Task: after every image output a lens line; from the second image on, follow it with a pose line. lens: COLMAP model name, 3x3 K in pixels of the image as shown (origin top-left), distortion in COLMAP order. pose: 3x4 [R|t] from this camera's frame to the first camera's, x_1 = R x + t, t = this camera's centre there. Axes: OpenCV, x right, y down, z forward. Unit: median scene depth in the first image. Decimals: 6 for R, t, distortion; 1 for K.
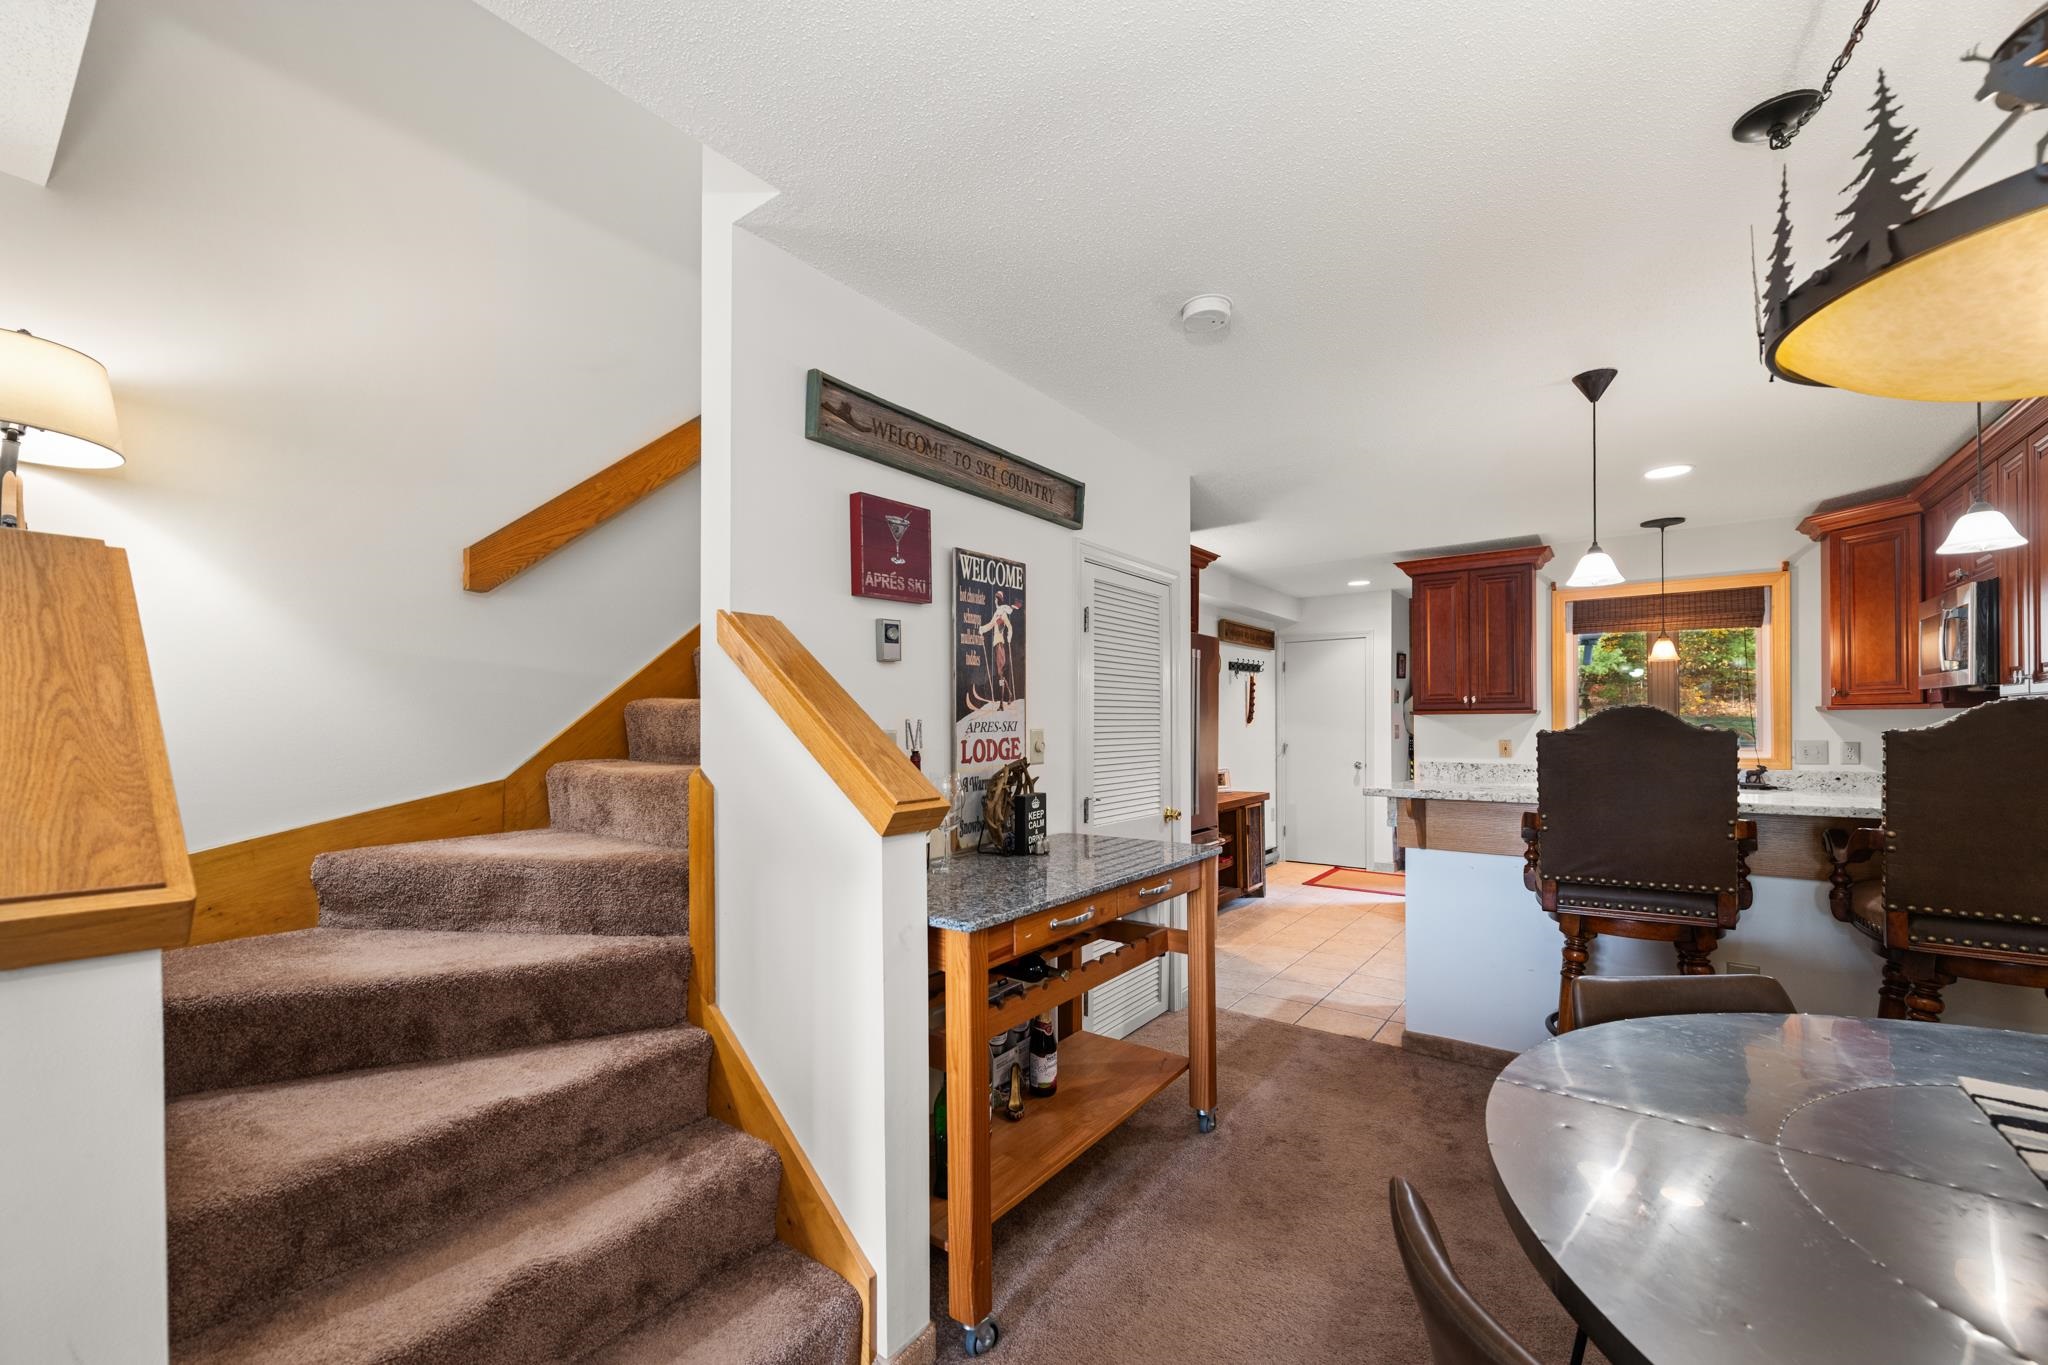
lens RADIAL K [[818.6, 0, 1031.2], [0, 818.6, 722.7], [0, 0, 1]] dist [0.001975, 0.000342]
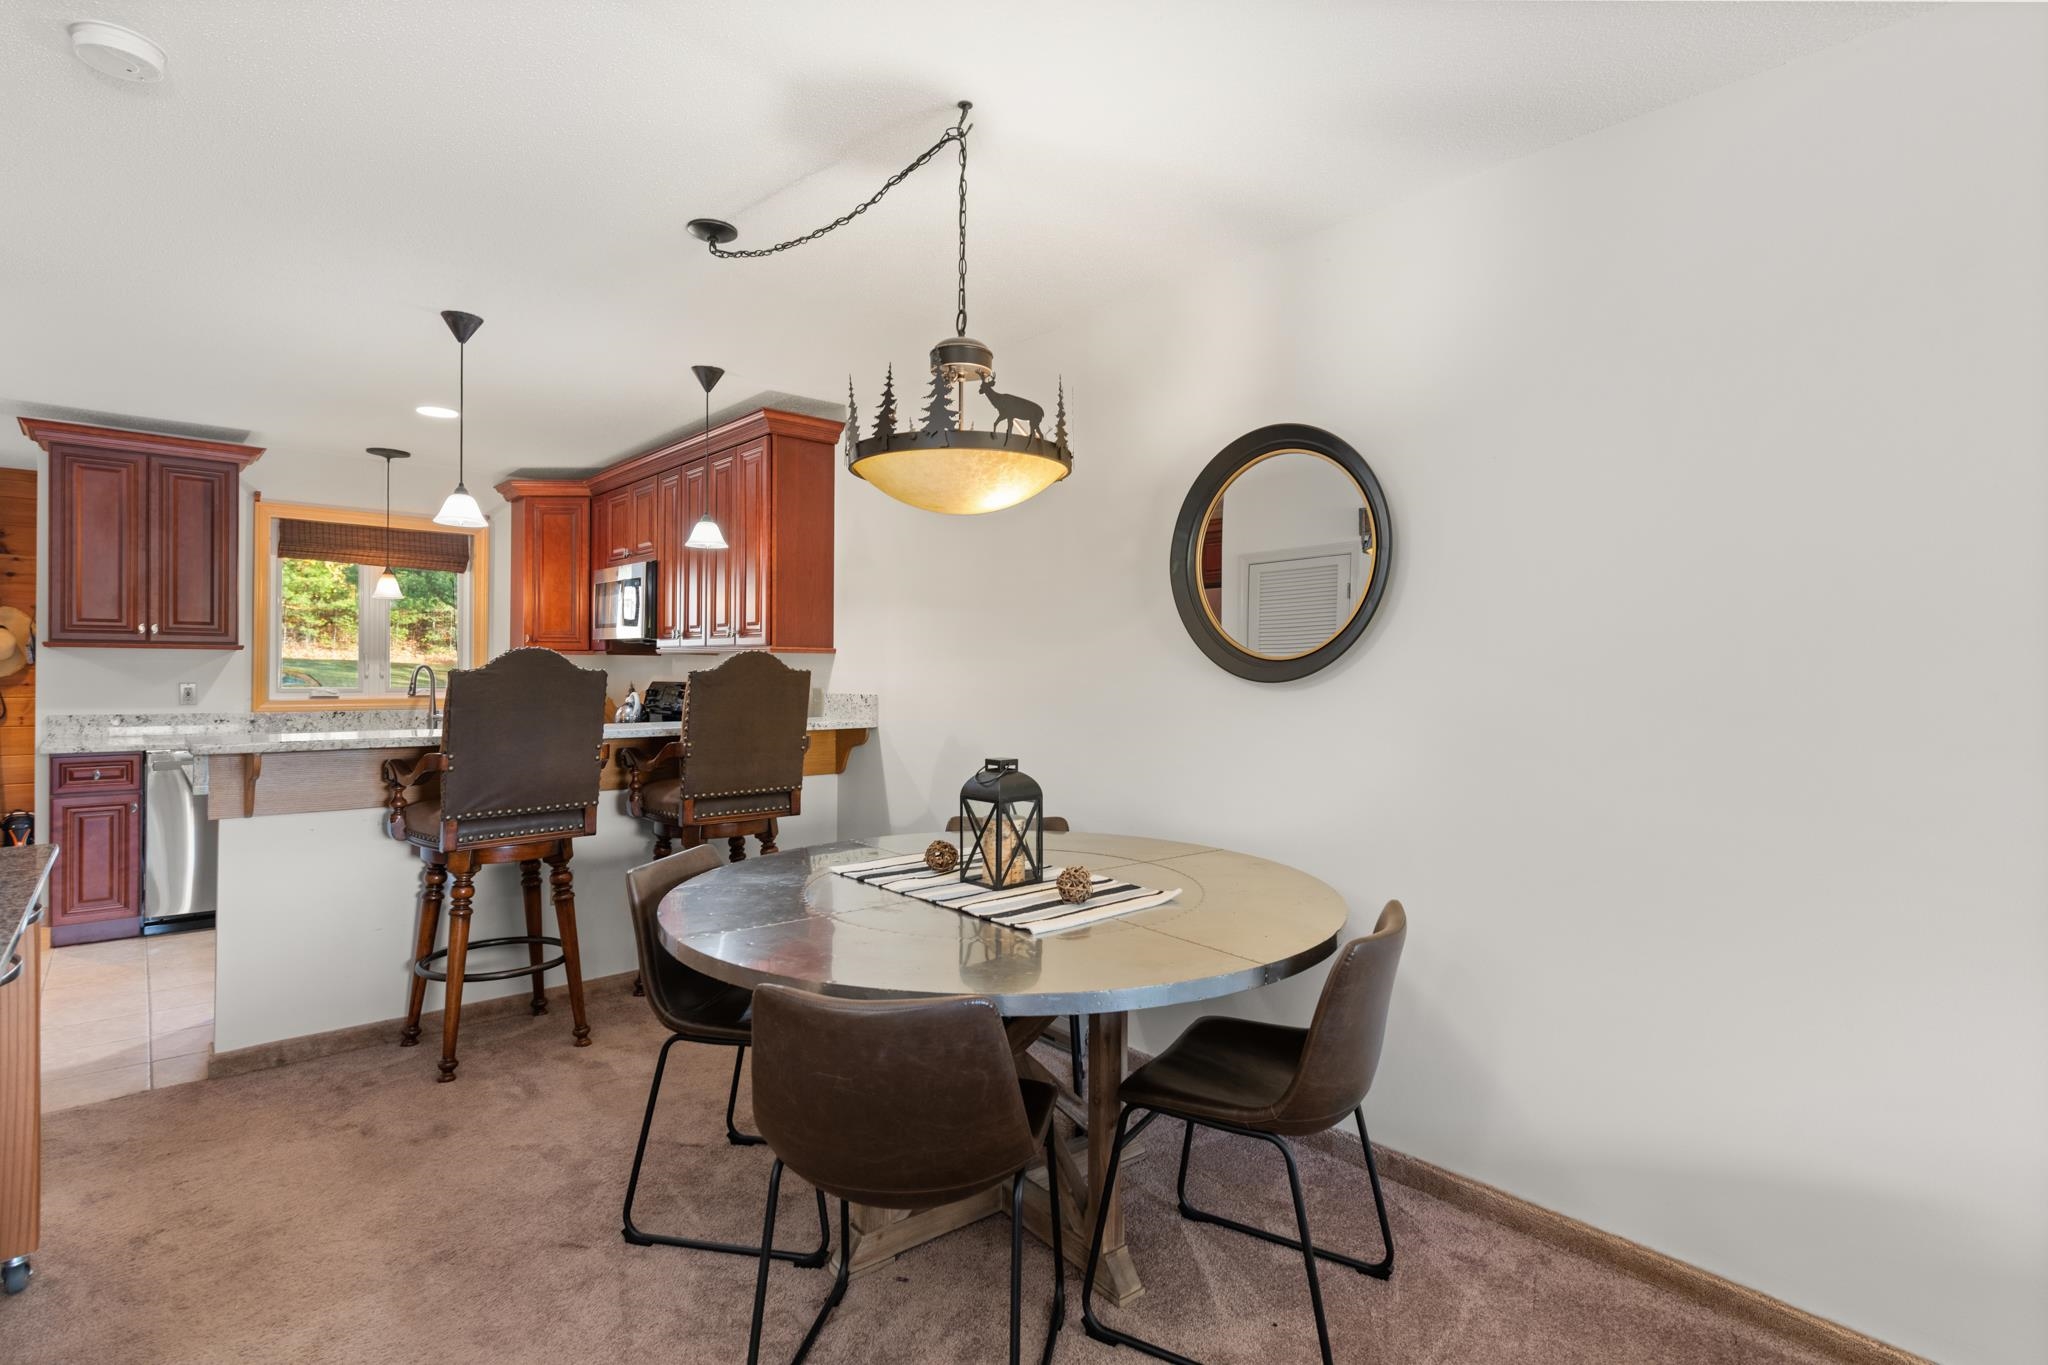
lens RADIAL K [[995.4, 0, 1012.6], [0, 995.4, 687.9], [0, 0, 1]] dist [0.005711, -0.001099]
pose [[0.211380, -0.011482, 0.977336, -0.317507], [-0.012471, 0.999818, 0.014443, 0.004326], [-0.977324, -0.015242, 0.211198, 0.064214]]
